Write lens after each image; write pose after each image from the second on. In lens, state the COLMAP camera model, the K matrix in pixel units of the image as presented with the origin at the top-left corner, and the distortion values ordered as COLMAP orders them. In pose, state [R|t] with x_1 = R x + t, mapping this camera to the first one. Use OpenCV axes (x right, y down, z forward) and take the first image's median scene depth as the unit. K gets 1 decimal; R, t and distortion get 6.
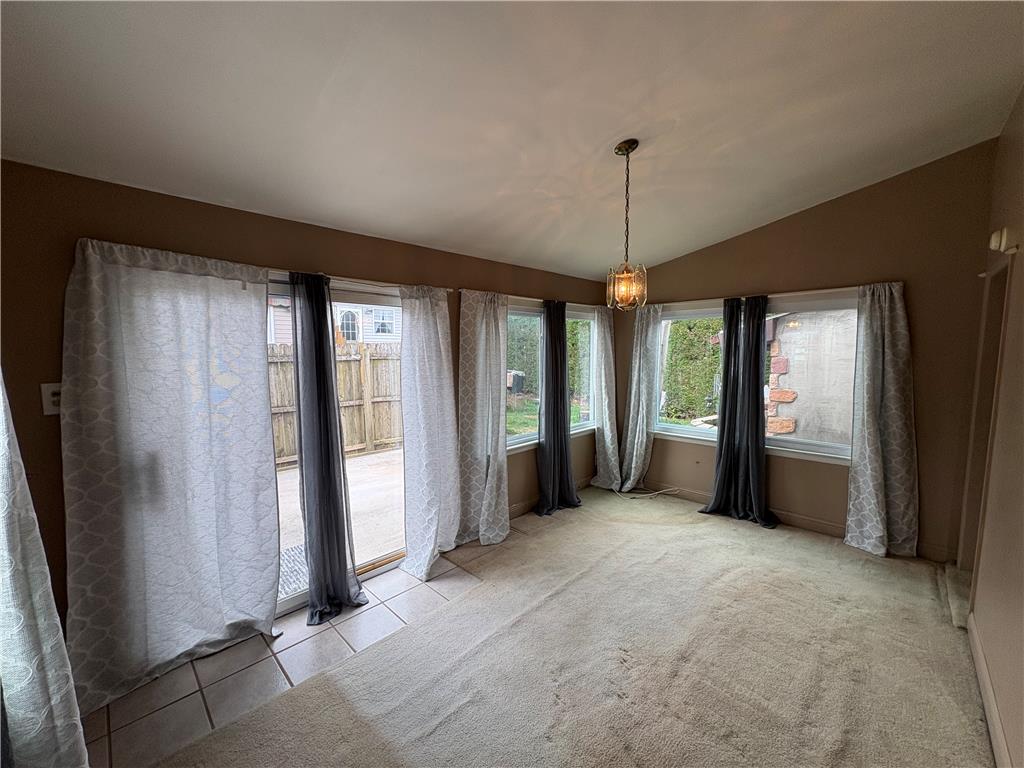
lens RADIAL K [[406.6, 0, 513.2], [0, 406.6, 384.8], [0, 0, 1]] dist [0.000479, 0.000287]
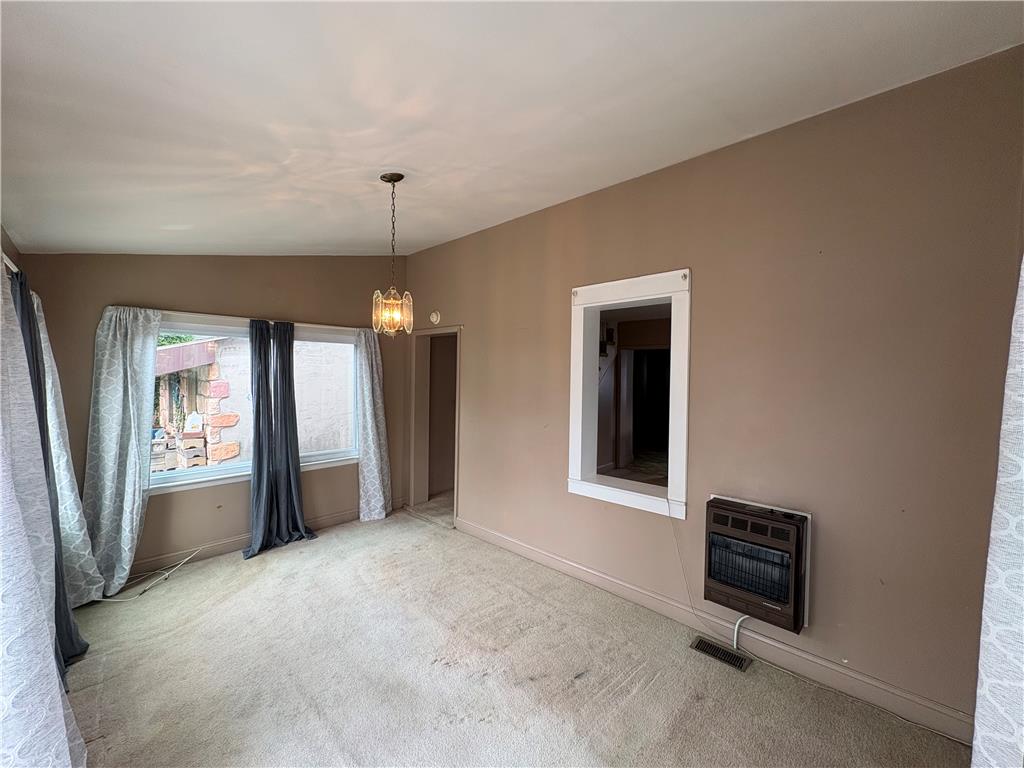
lens RADIAL K [[406.6, 0, 513.2], [0, 406.6, 384.8], [0, 0, 1]] dist [0.000479, 0.000287]
pose [[-0.003555, -0.020259, 0.999788, -0.448959], [0.074997, 0.996974, 0.020469, -0.037466], [-0.997177, 0.075054, -0.002025, 0.441343]]
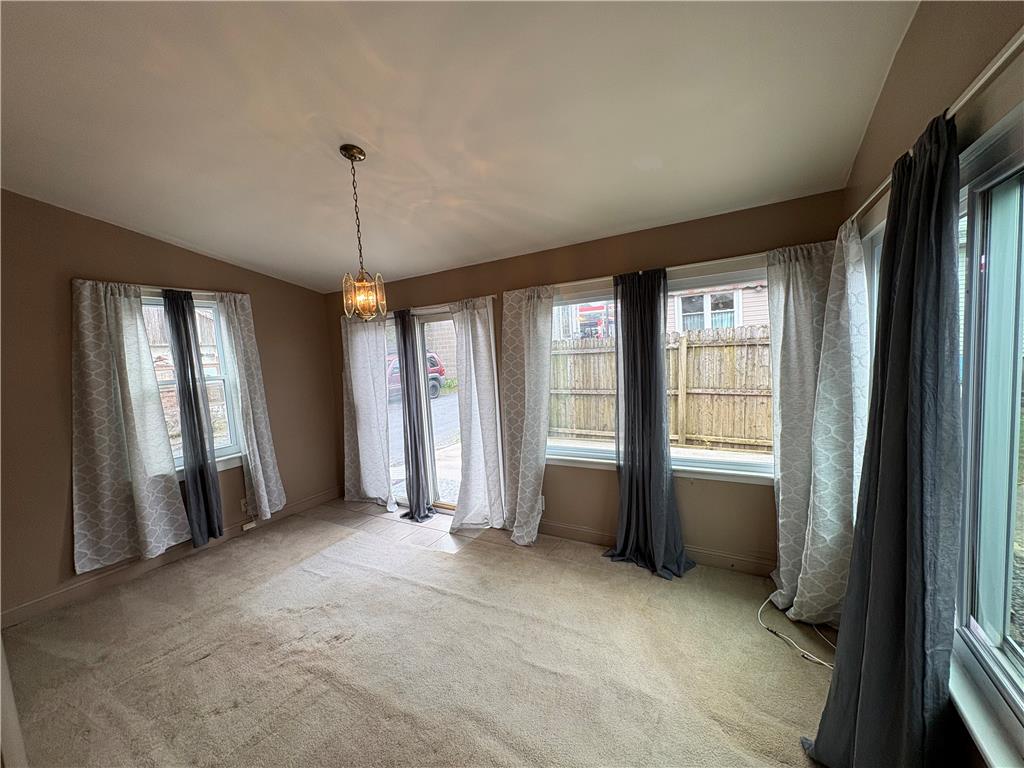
lens RADIAL K [[406.6, 0, 513.2], [0, 406.6, 384.8], [0, 0, 1]] dist [0.000479, 0.000287]
pose [[0.245806, 0.078162, -0.966163, 0.815495], [-0.022589, 0.996935, 0.074904, -0.067103], [0.969056, 0.003413, 0.246818, 0.680308]]
